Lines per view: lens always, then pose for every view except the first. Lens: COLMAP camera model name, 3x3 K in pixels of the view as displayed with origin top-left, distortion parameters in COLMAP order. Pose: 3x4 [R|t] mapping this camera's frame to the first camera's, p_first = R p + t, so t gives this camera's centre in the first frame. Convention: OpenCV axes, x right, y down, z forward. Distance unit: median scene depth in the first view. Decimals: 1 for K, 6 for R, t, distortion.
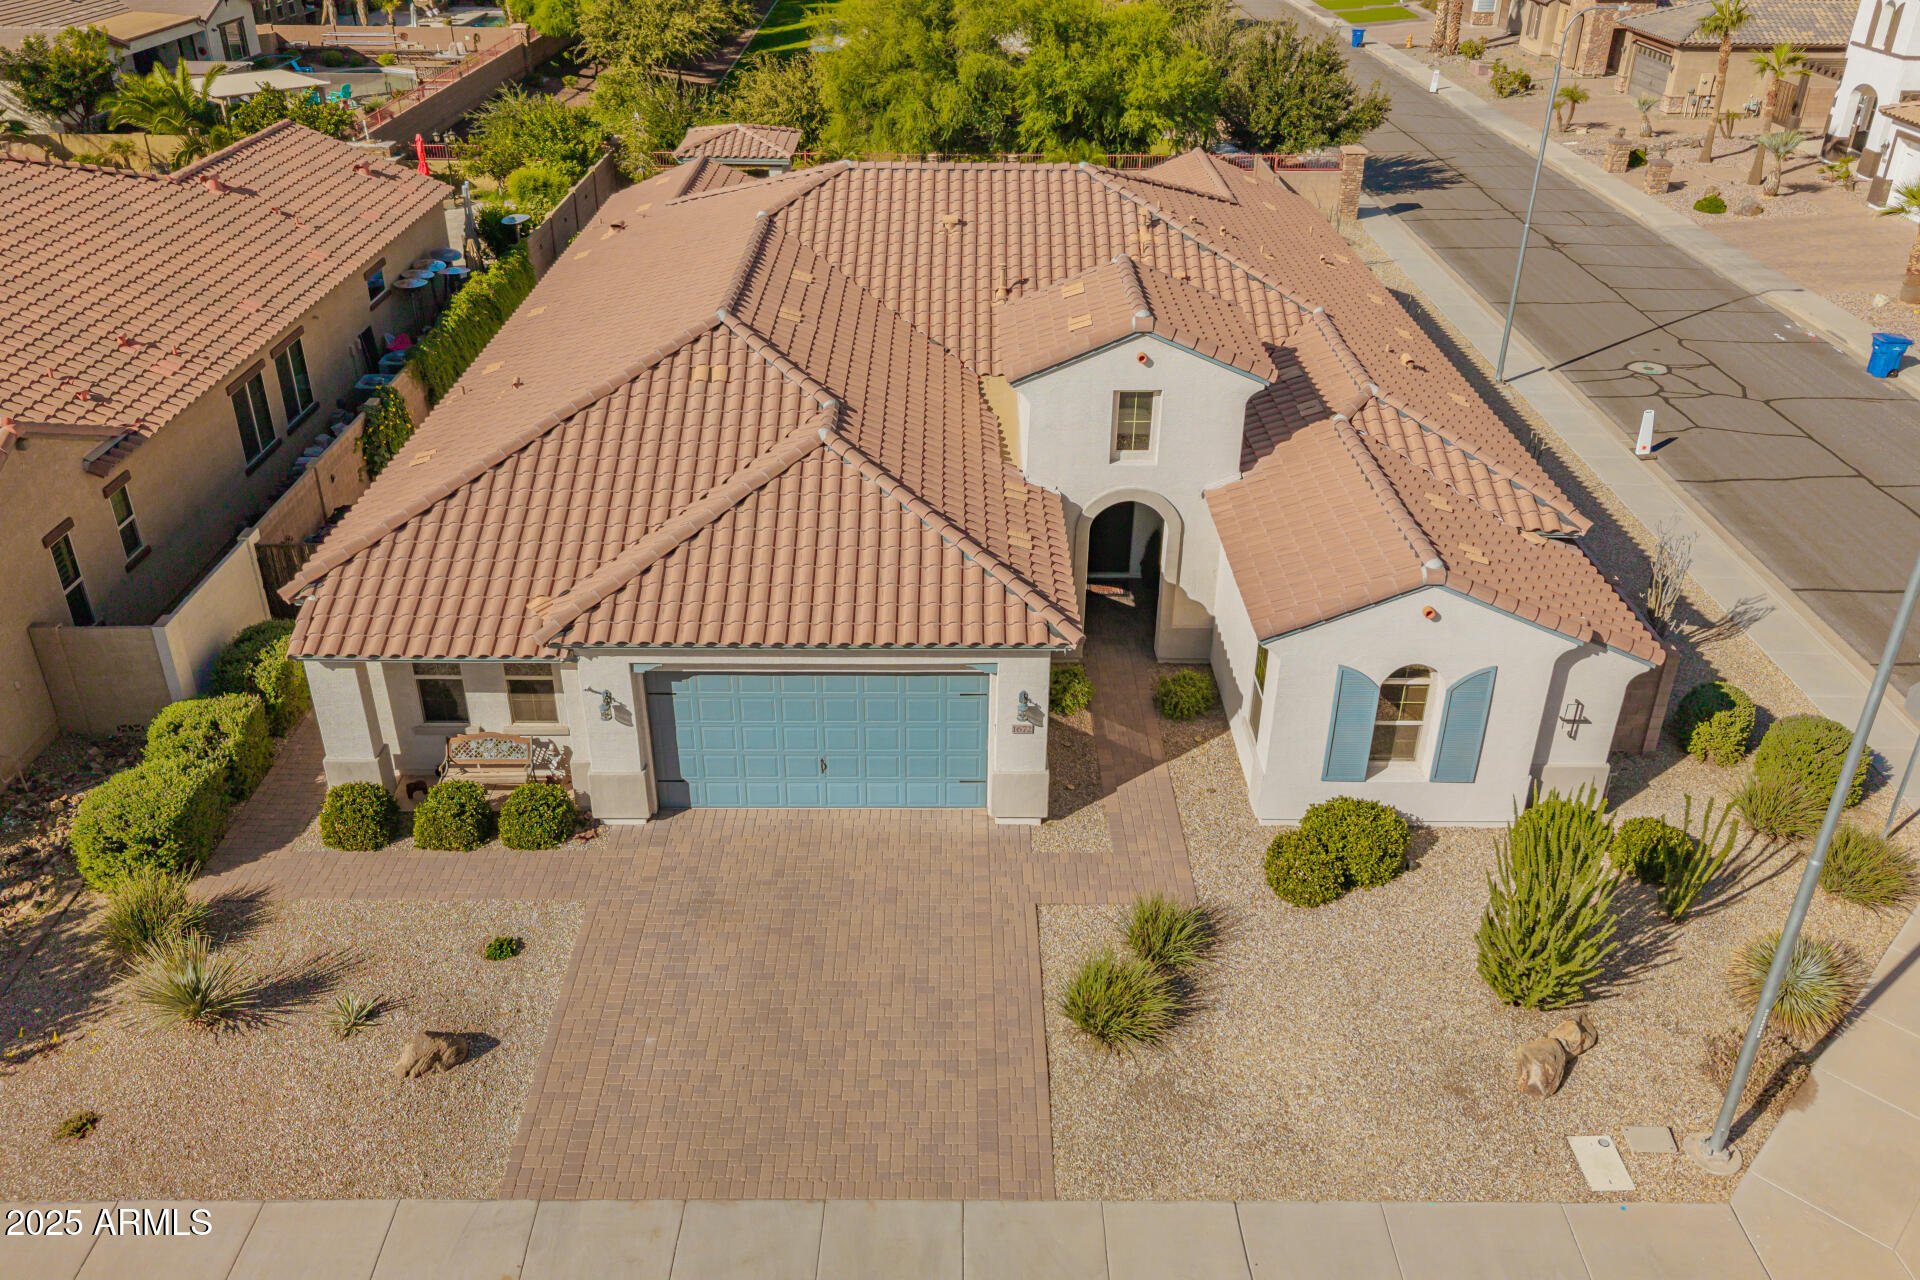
lens RADIAL K [[1537.8, 0, 962.3], [0, 1537.8, 610.8], [0, 0, 1]] dist [0.042130, -0.056993]
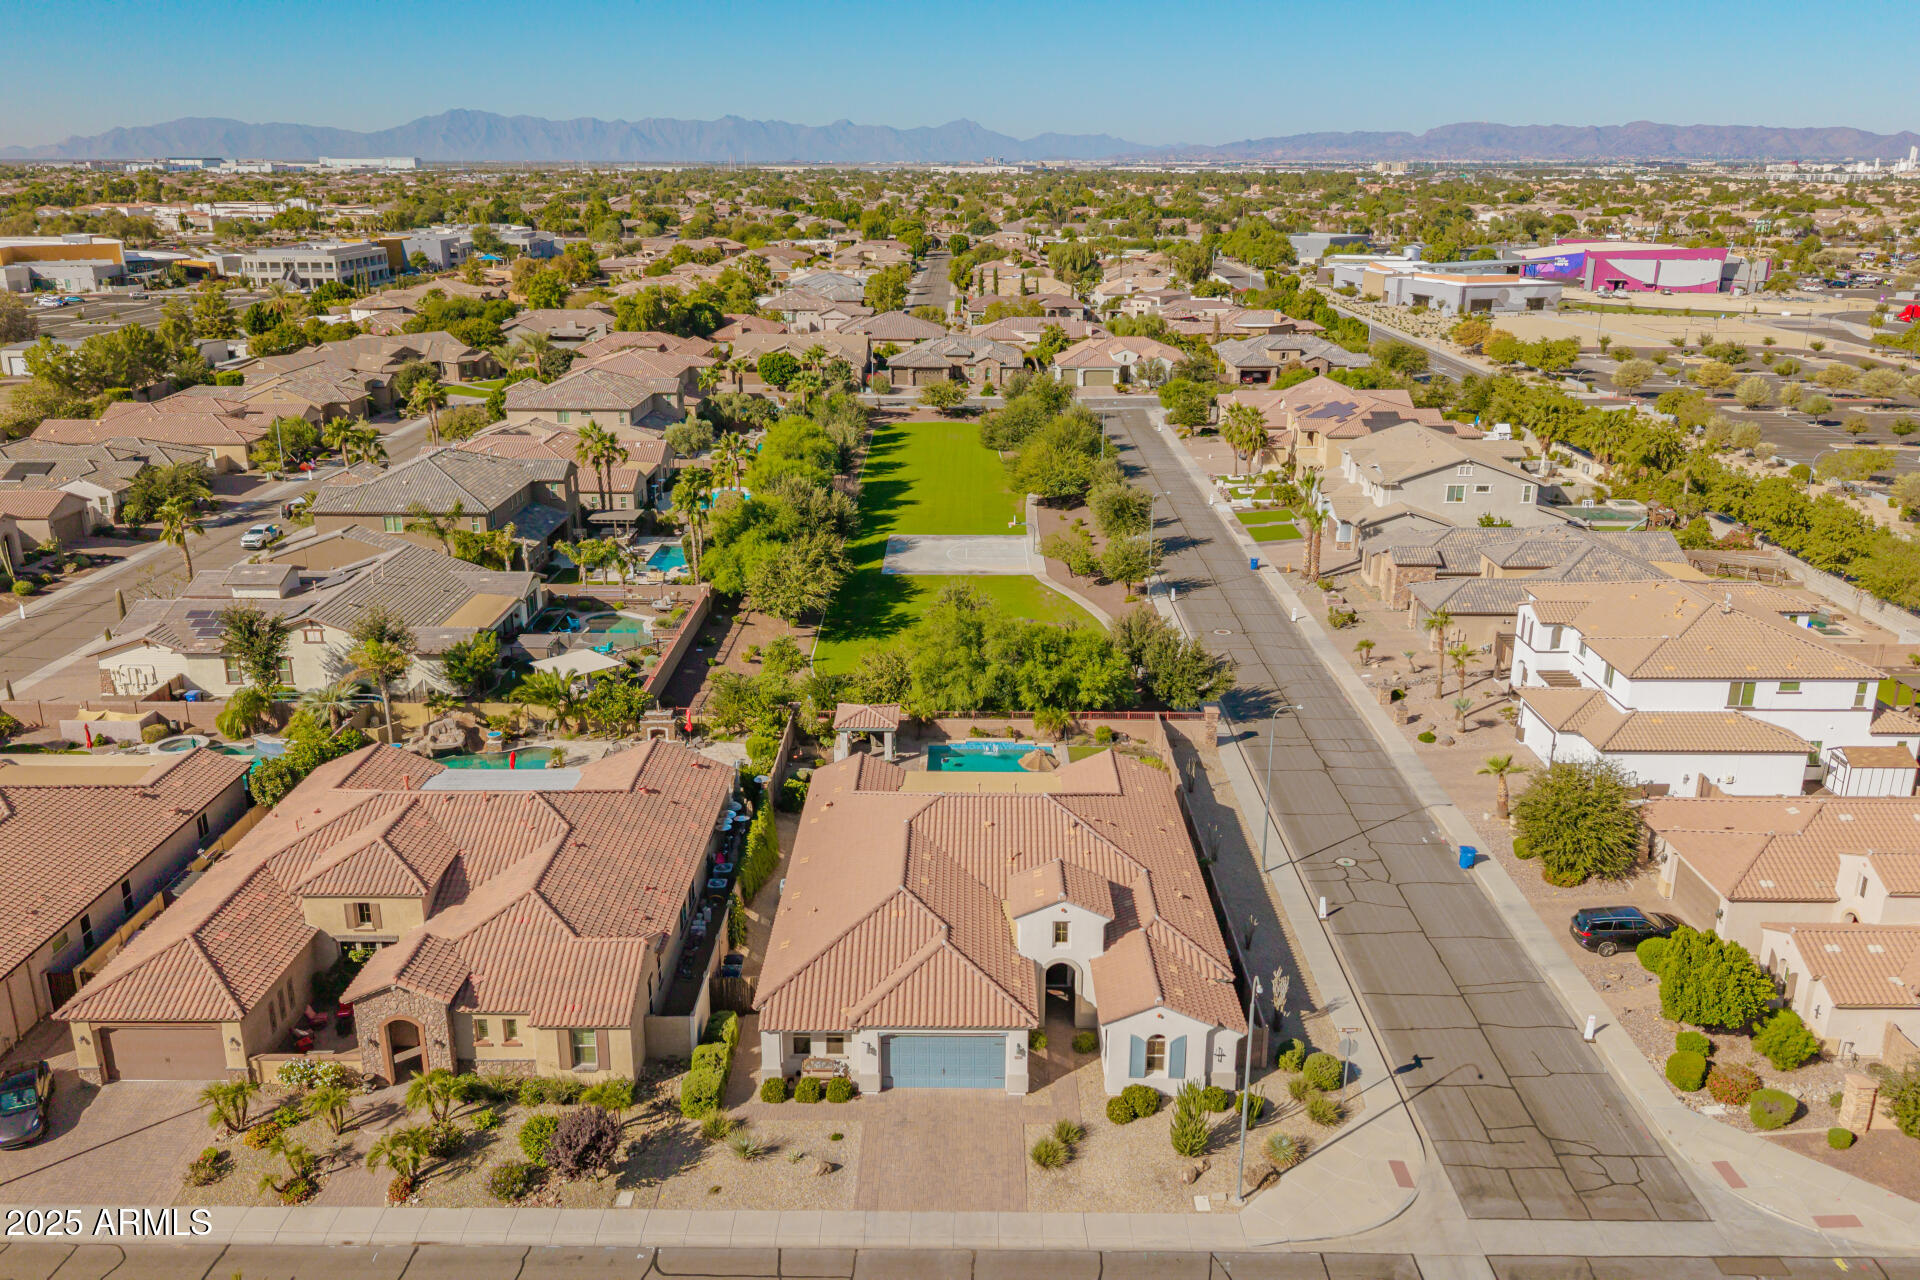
lens RADIAL K [[1512.8, 0, 961.0], [0, 1512.8, 647.9], [0, 0, 1]] dist [0.106507, -0.167970]
pose [[0.999950, 0.000139, -0.009994, -0.034692], [-0.001896, 0.984386, -0.176012, -0.159403], [0.009813, 0.176022, 0.984337, -1.761444]]
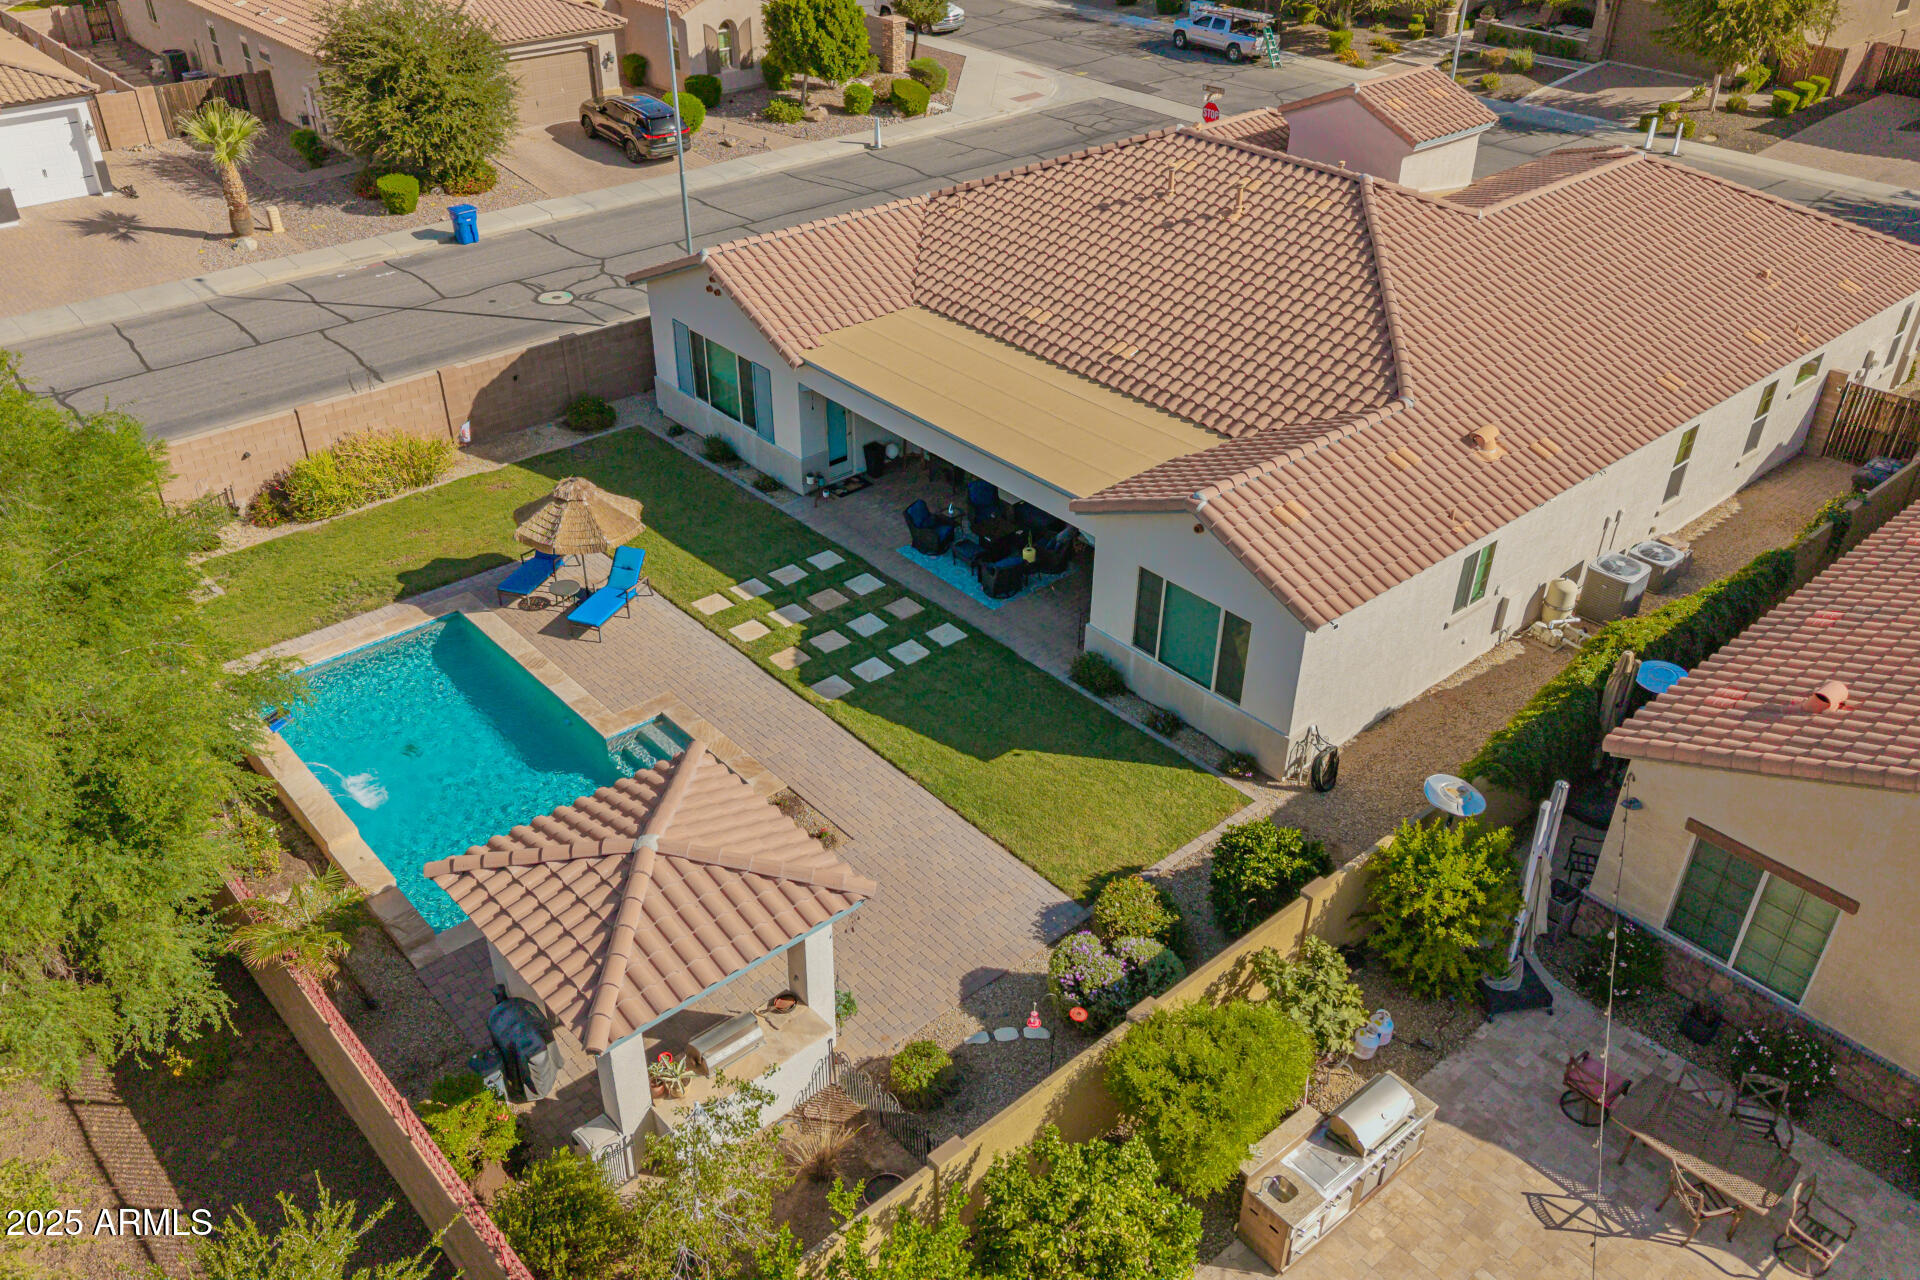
lens RADIAL K [[1512.8, 0, 961.0], [0, 1512.8, 647.9], [0, 0, 1]] dist [0.106507, -0.167970]
pose [[-0.659800, -0.427205, 0.618190, -0.904440], [0.332993, 0.571264, 0.750182, -1.338595], [-0.673632, 0.700823, -0.234664, 2.321867]]
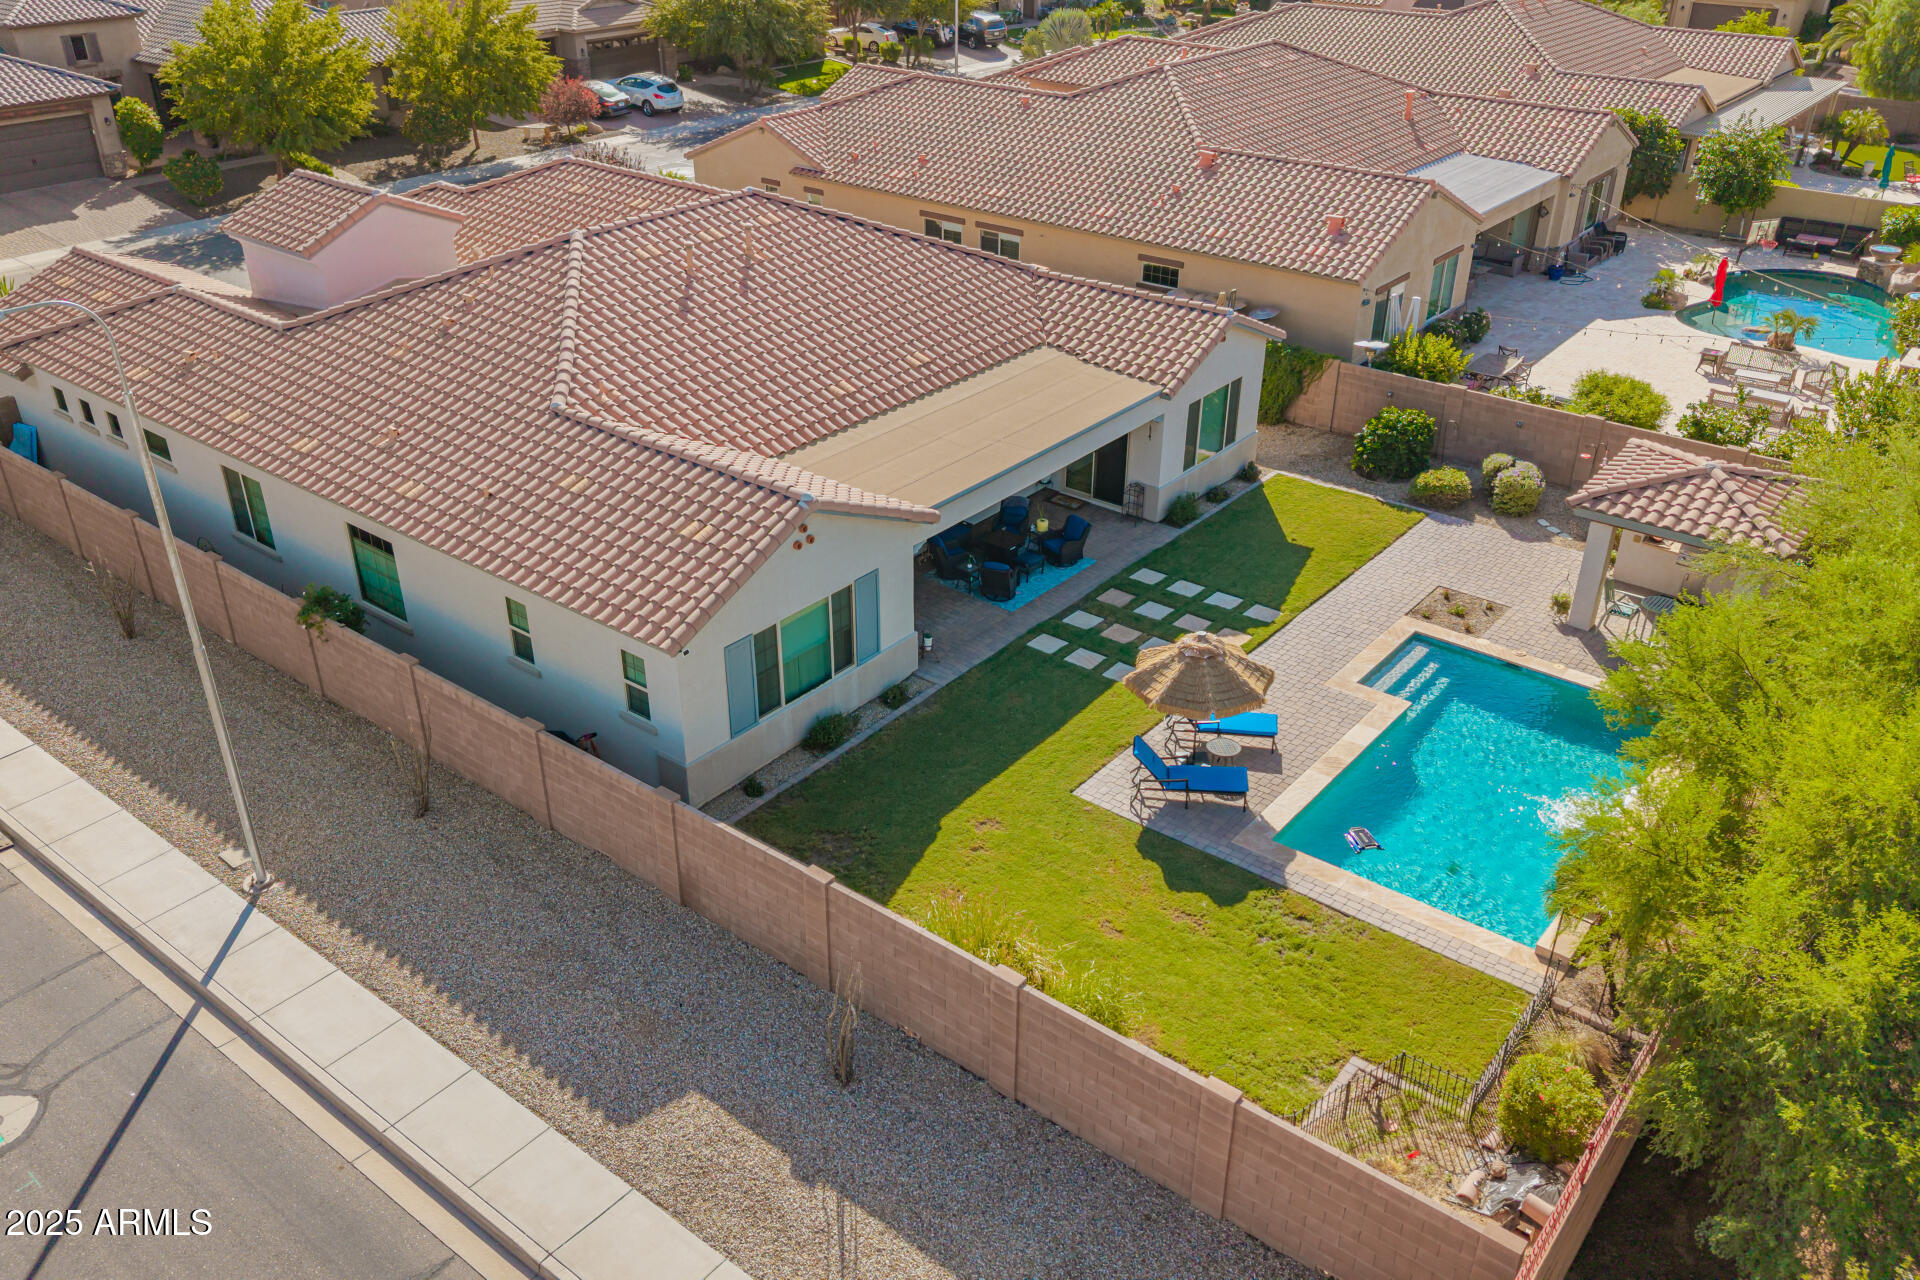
lens RADIAL K [[1537.8, 0, 962.3], [0, 1537.8, 610.8], [0, 0, 1]] dist [0.042130, -0.056993]
pose [[-0.620974, 0.356807, -0.697912, 1.010405], [-0.376905, 0.644769, 0.664993, -1.278053], [0.687266, 0.675989, -0.265903, 2.312640]]
